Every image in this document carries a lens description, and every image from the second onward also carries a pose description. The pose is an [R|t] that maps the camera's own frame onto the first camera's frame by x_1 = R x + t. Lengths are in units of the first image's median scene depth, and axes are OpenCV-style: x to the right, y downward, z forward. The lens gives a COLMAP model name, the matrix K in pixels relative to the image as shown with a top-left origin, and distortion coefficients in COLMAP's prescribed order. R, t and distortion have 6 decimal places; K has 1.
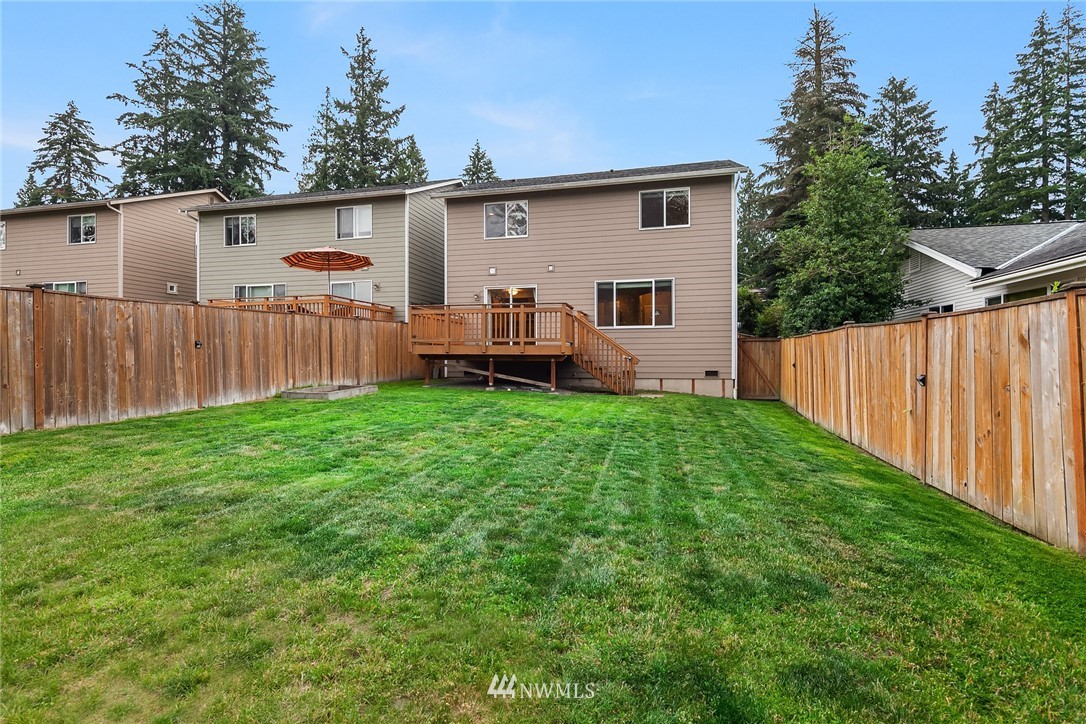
lens RADIAL K [[524.7, 0, 540.2], [0, 524.7, 359.5], [0, 0, 1]] dist [-0.001794, -0.003670]
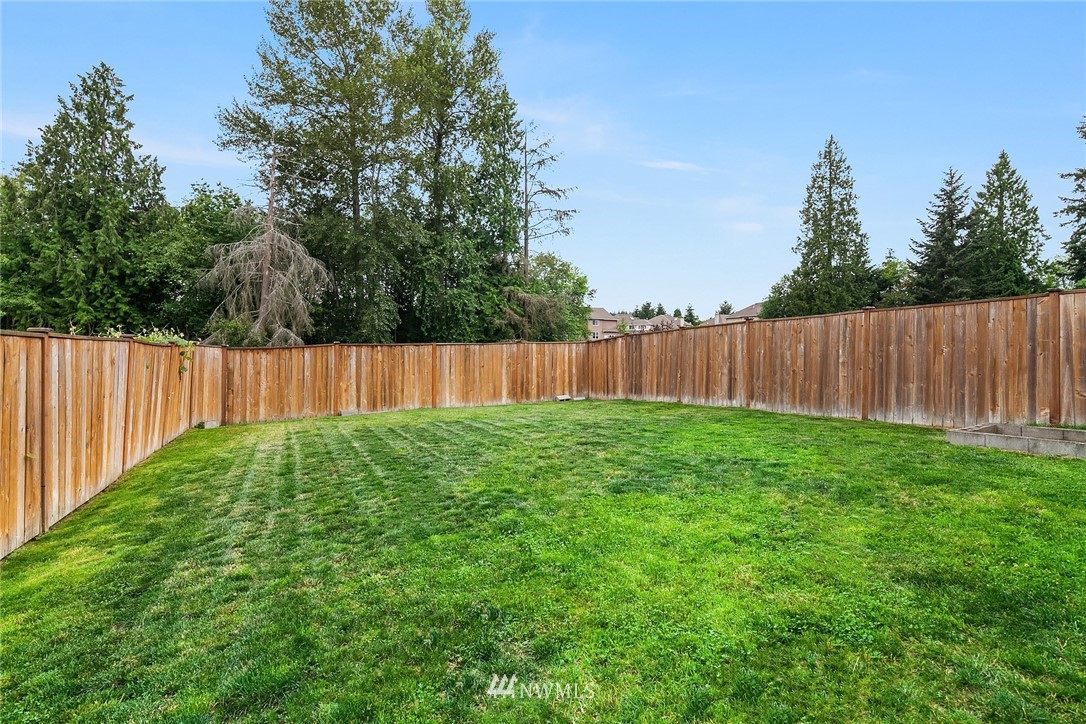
lens RADIAL K [[524.7, 0, 545.6], [0, 524.7, 346.3], [0, 0, 1]] dist [-0.001794, -0.003670]
pose [[-0.785432, -0.001316, -0.618947, 0.394041], [0.001206, 0.999993, -0.003657, -0.037165], [0.618947, -0.003618, -0.785424, 1.382747]]
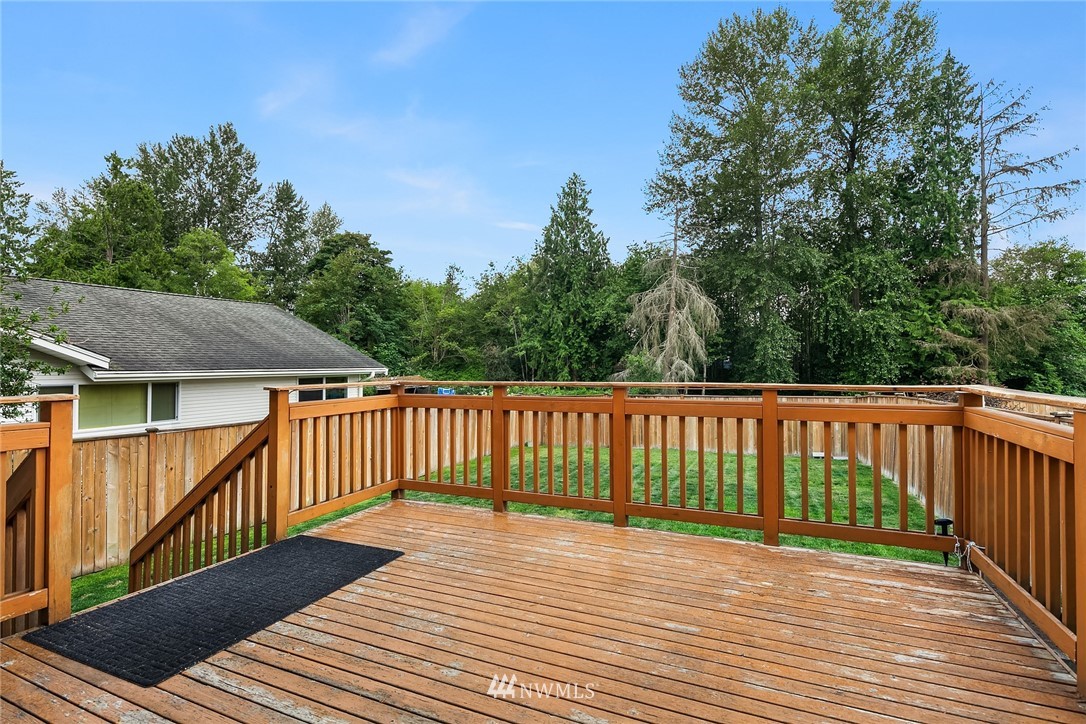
lens RADIAL K [[524.7, 0, 539.2], [0, 524.7, 358.9], [0, 0, 1]] dist [-0.001794, -0.003670]
pose [[-0.980534, 0.003823, 0.196312, 0.318635], [0.002020, 0.999954, -0.009385, -0.052895], [-0.196339, -0.008805, -0.980497, 1.440062]]
